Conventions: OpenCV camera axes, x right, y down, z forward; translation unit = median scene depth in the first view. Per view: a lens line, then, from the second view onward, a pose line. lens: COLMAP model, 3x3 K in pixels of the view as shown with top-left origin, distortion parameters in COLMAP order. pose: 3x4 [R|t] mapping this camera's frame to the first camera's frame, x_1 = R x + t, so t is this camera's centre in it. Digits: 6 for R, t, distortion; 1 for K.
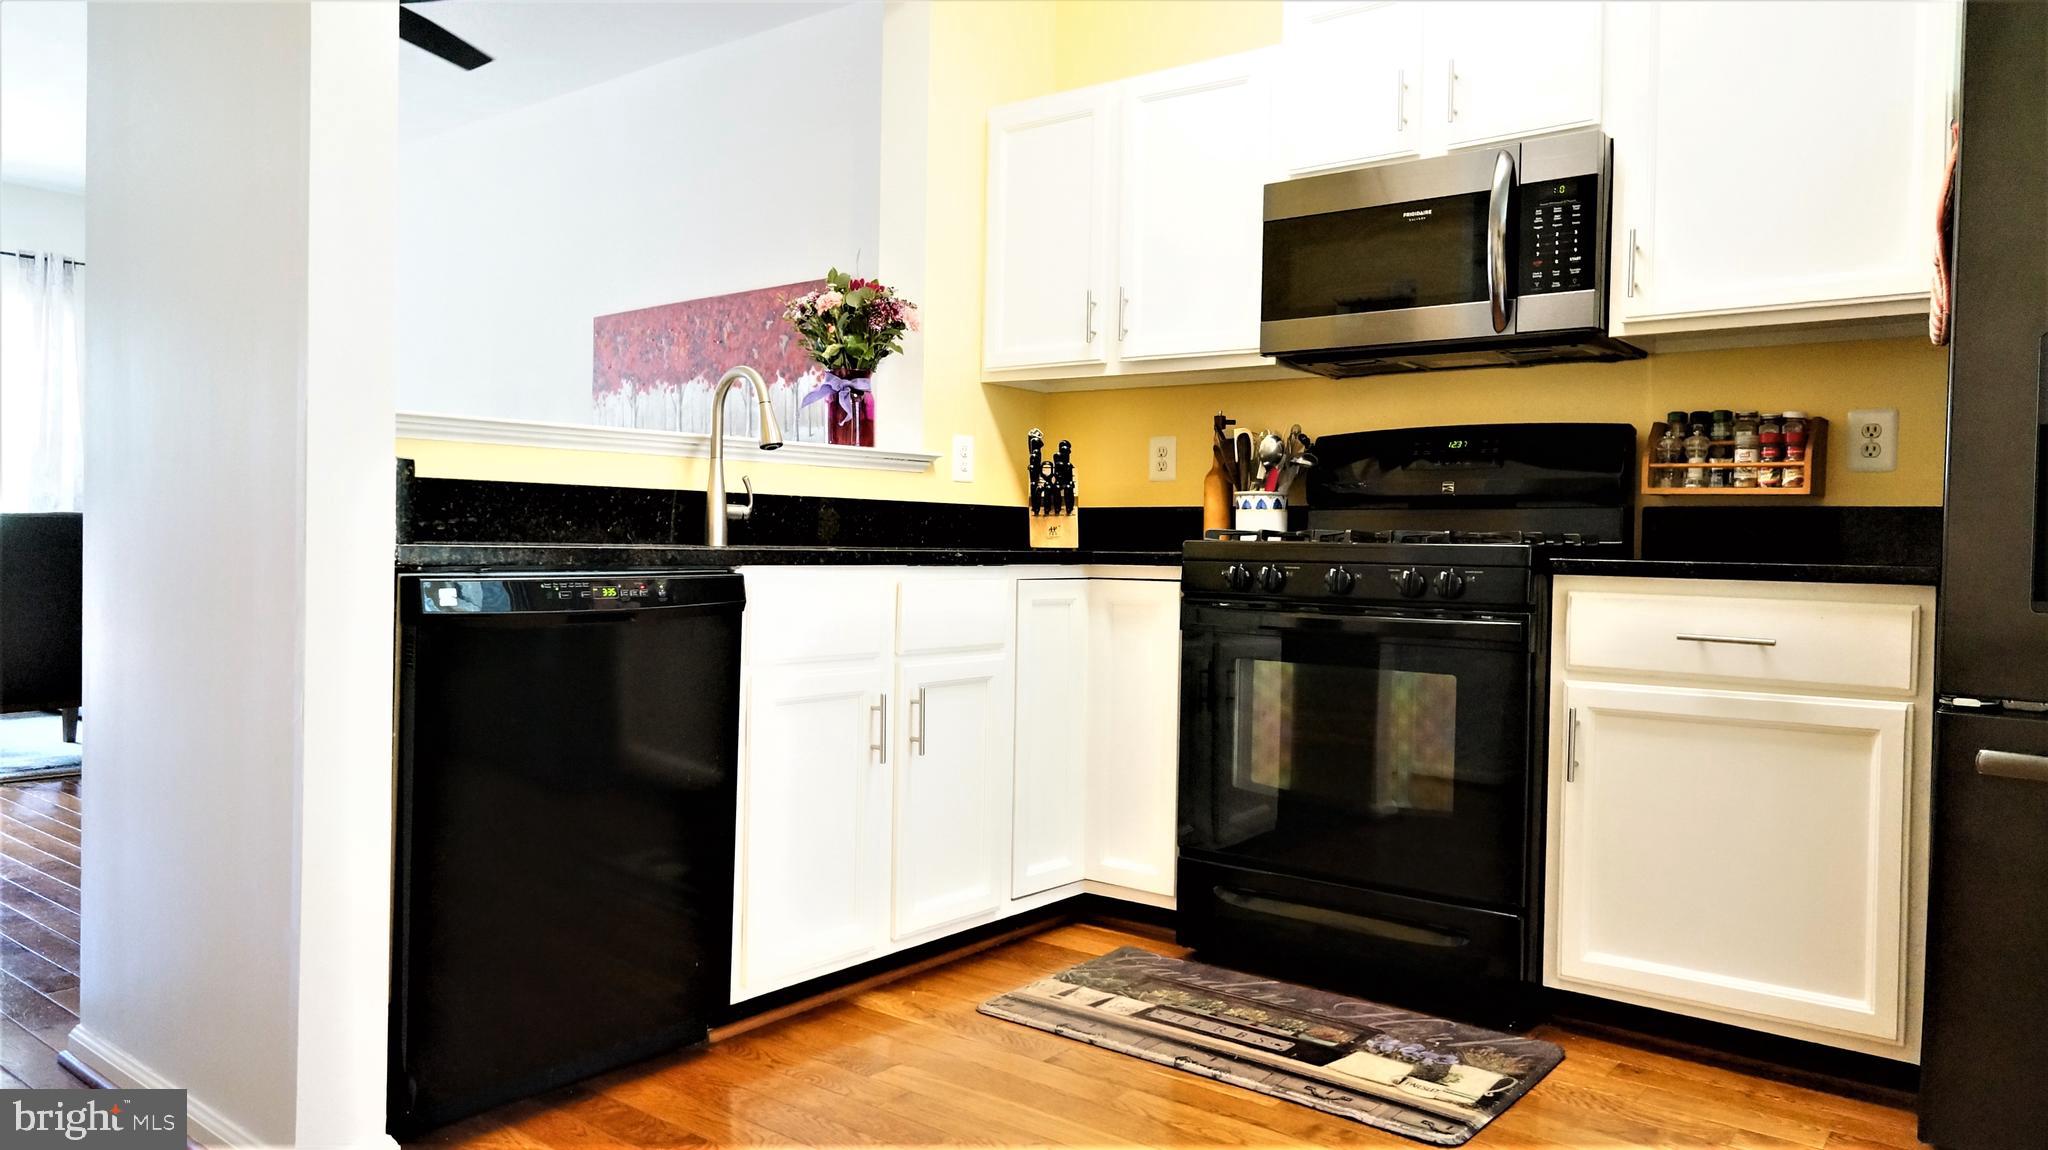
lens RADIAL K [[1398.9, 0, 1025.8], [0, 1398.9, 572.0], [0, 0, 1]] dist [-0.000558, -0.003838]
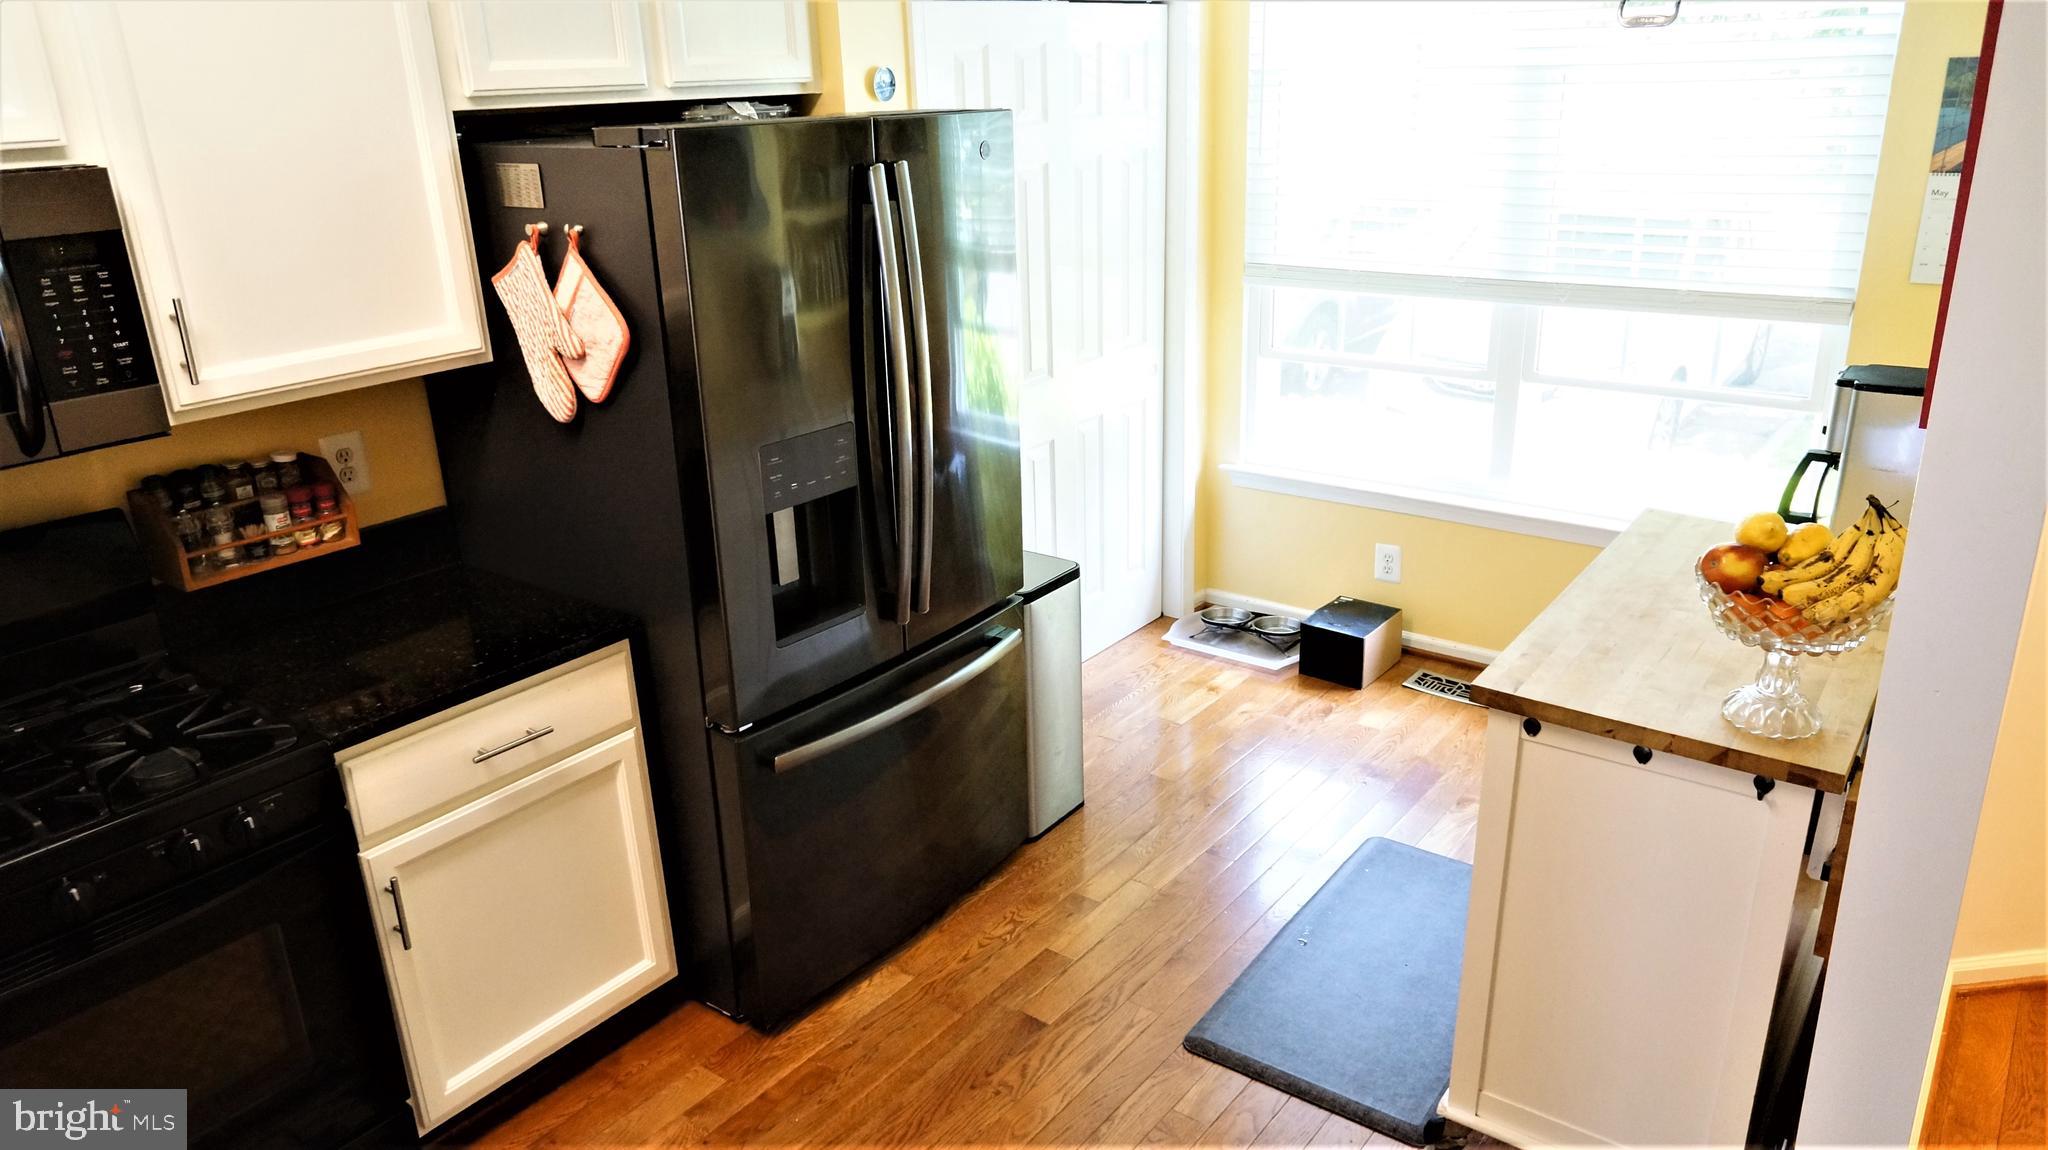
lens RADIAL K [[1398.9, 0, 1025.8], [0, 1398.9, 572.0], [0, 0, 1]] dist [-0.000558, -0.003838]
pose [[-0.021982, -0.354425, 0.934826, -0.345039], [0.054670, 0.933227, 0.355104, -0.339831], [-0.998262, 0.058913, -0.001138, 0.515243]]
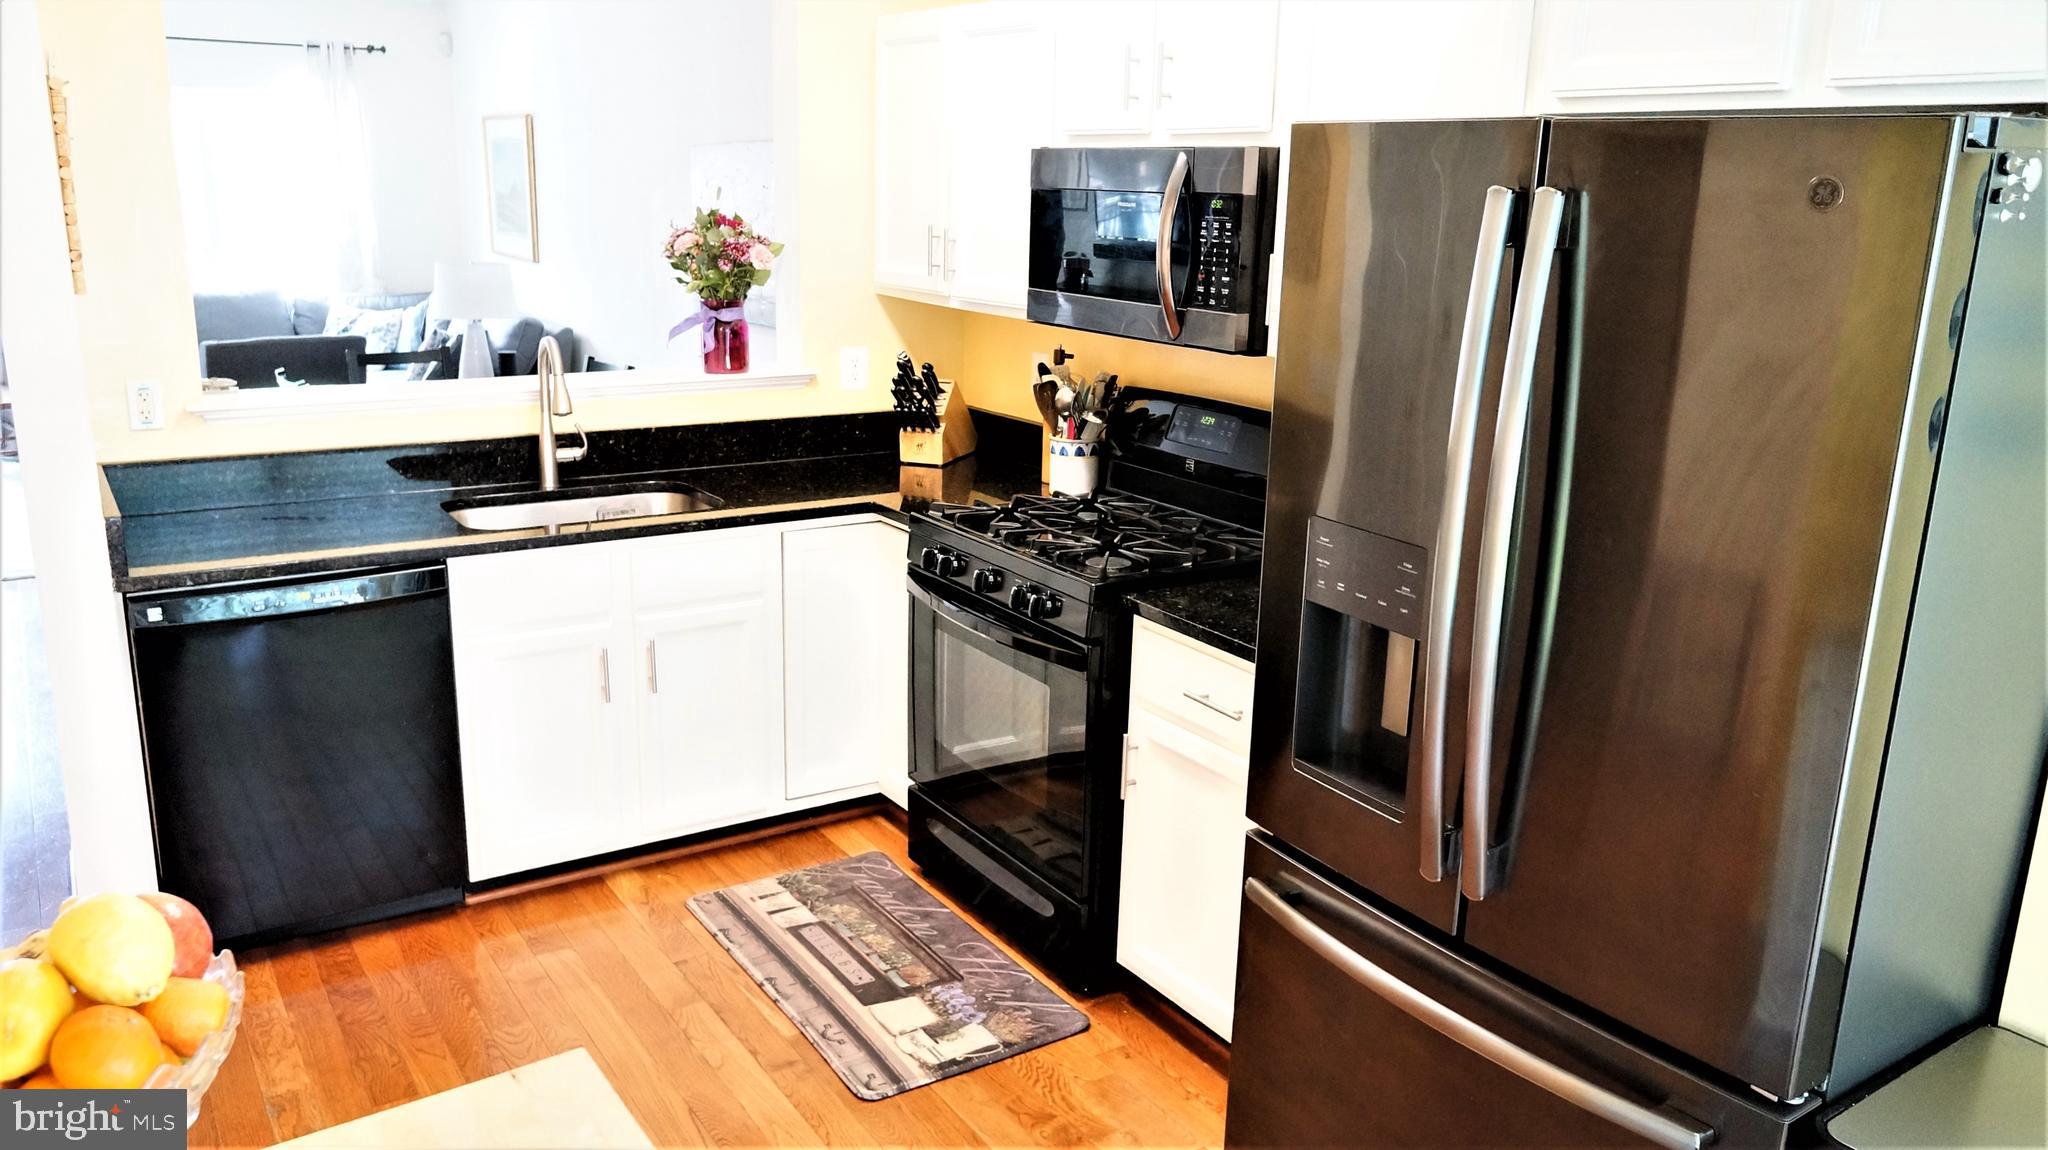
lens RADIAL K [[1528.1, 0, 1024.0], [0, 1528.1, 575.0], [0, 0, 1]] dist [-0.002102, -0.002192]
pose [[0.948378, 0.084512, -0.305675, 0.589478], [-0.013879, 0.973977, 0.226220, -0.255756], [0.316839, -0.210300, 0.924871, -0.081391]]
